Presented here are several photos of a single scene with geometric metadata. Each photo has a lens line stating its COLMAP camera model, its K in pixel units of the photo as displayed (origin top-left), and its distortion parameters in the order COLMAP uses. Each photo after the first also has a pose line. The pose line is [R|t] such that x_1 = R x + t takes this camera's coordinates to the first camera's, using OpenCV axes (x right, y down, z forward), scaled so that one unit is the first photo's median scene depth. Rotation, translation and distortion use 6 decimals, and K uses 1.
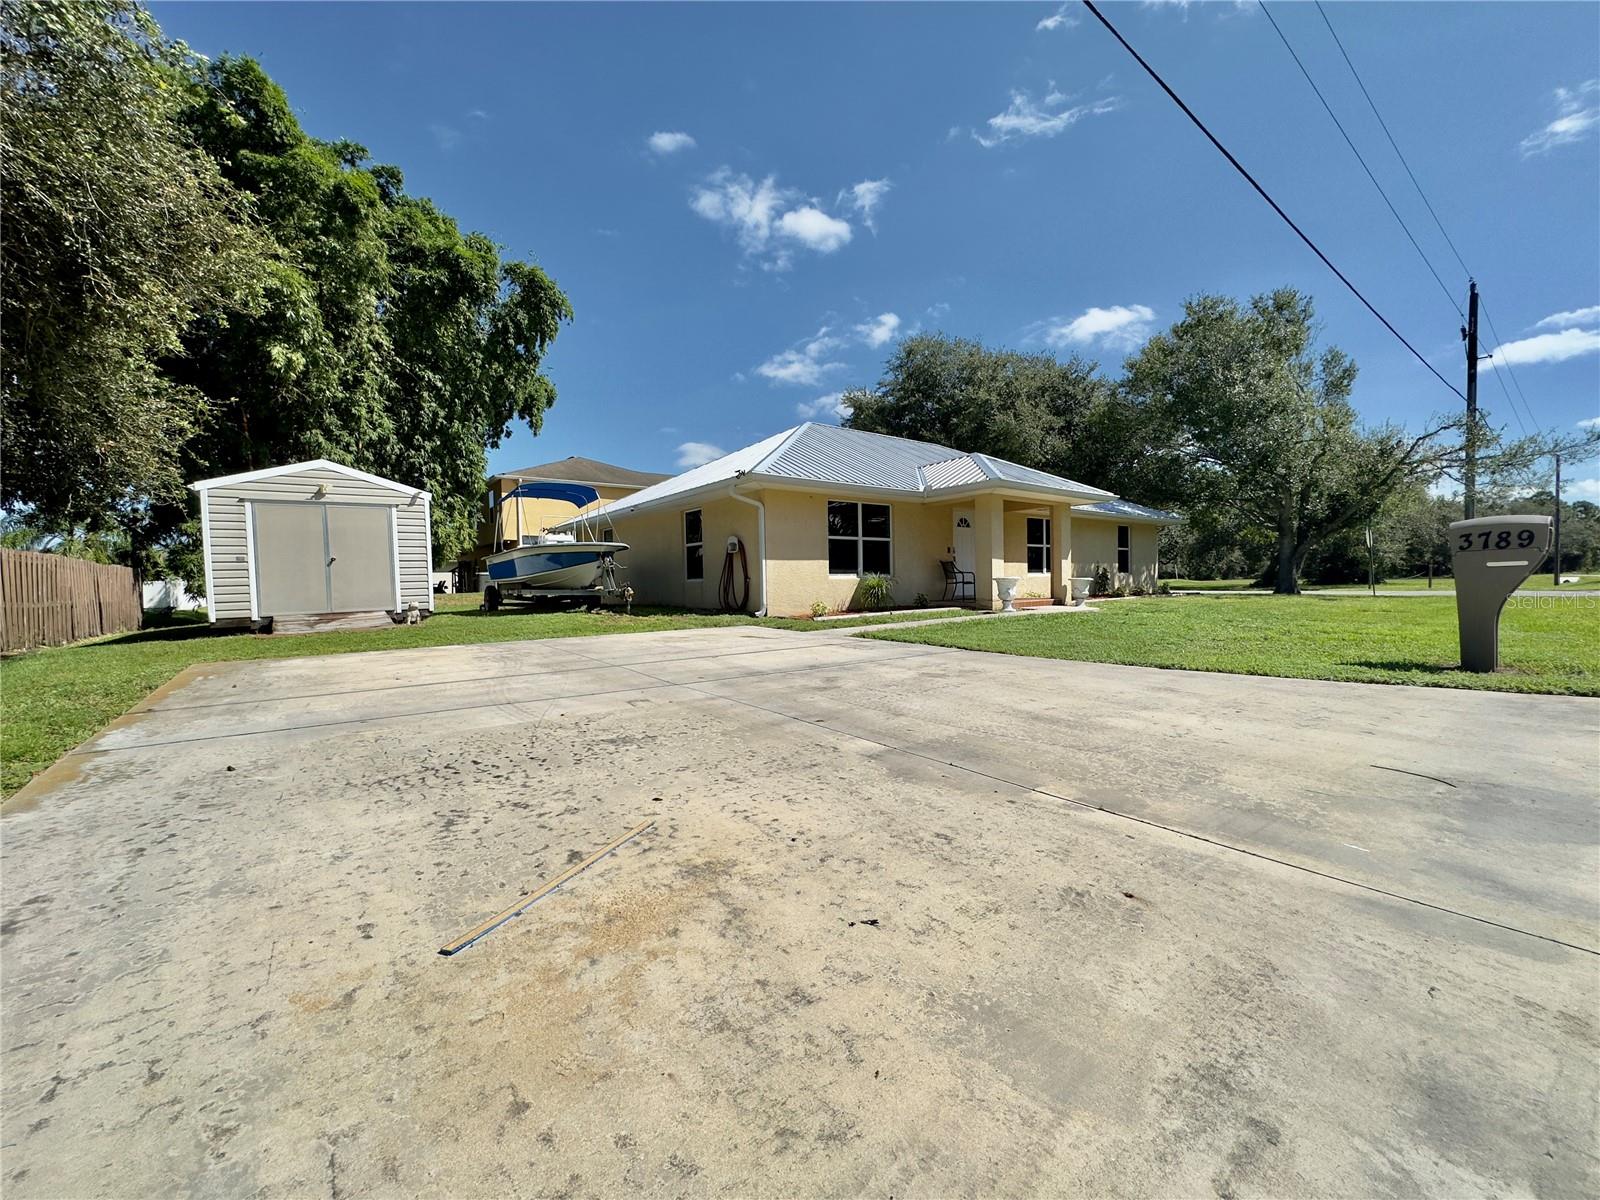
lens RADIAL K [[636.8, 0, 801.9], [0, 636.8, 602.7], [0, 0, 1]] dist [-0.004204, 0.000560]
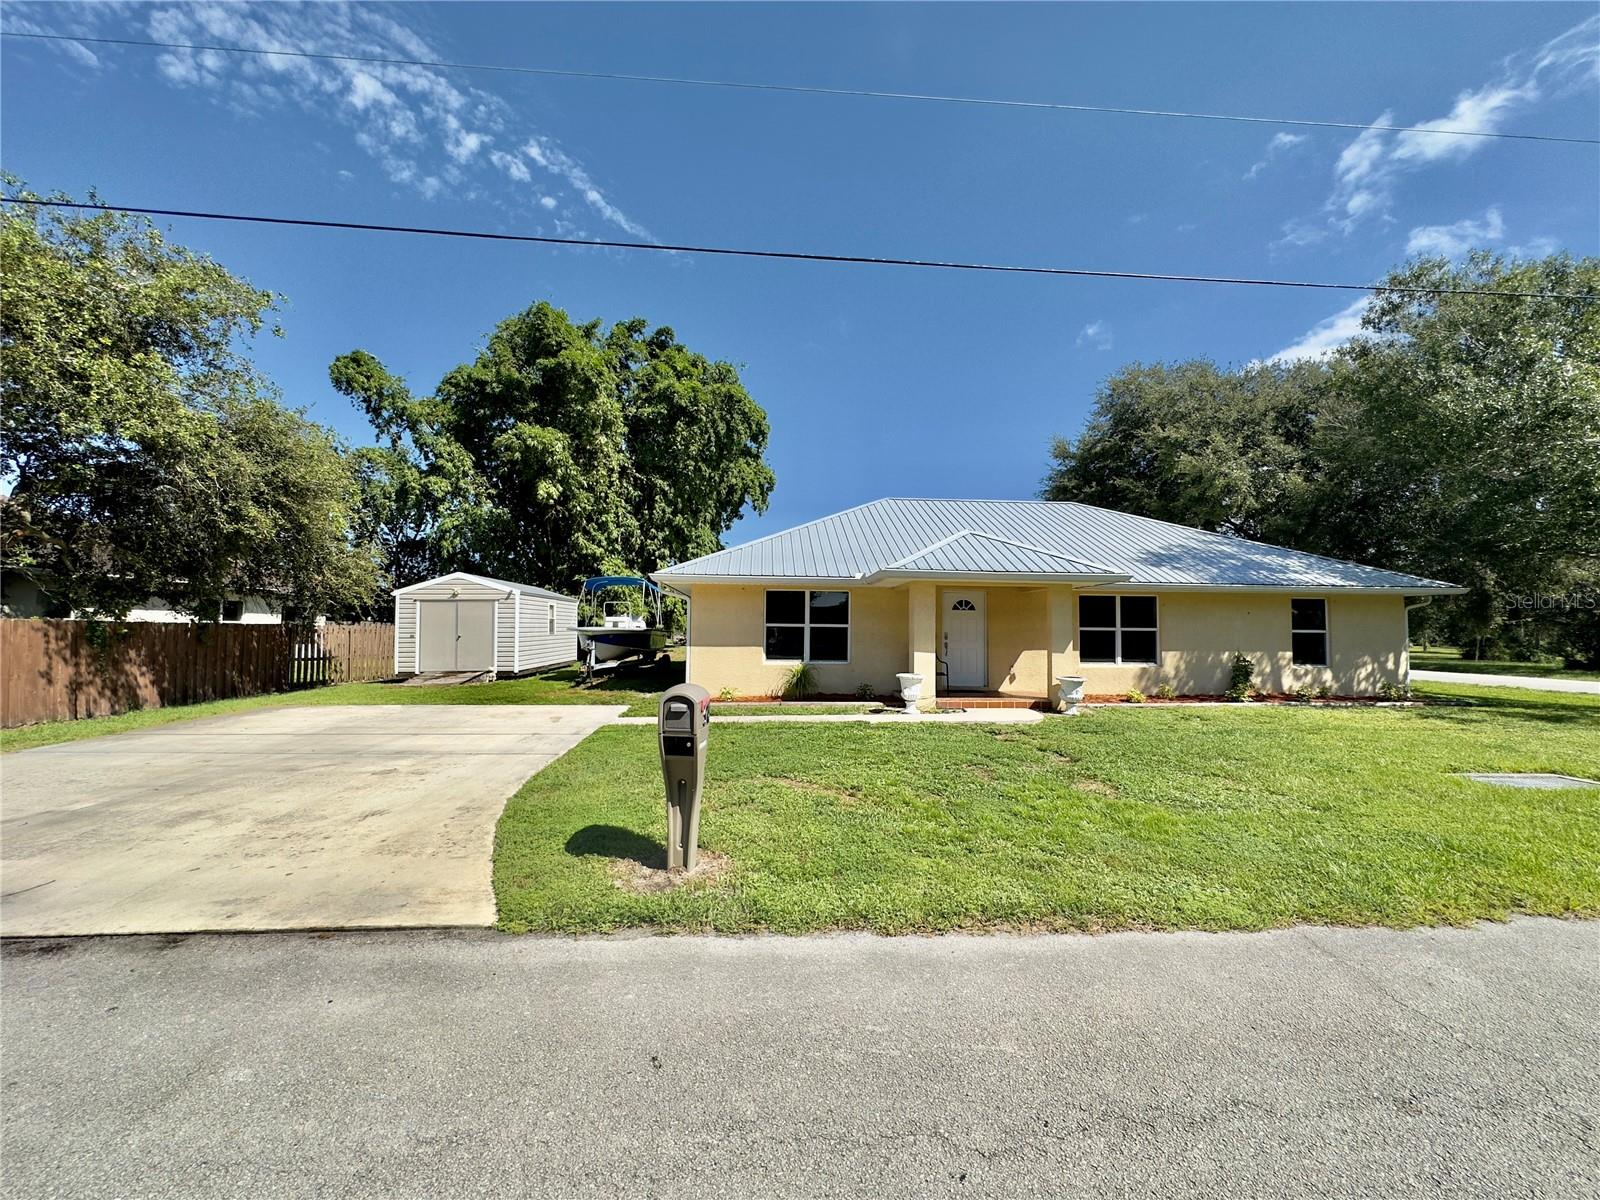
lens RADIAL K [[636.8, 0, 803.4], [0, 636.8, 610.2], [0, 0, 1]] dist [-0.004204, 0.000560]
pose [[0.827674, 0.010271, -0.561115, 0.587101], [-0.043652, 0.997982, -0.046122, -0.070044], [0.559509, 0.062667, 0.826452, 0.138809]]
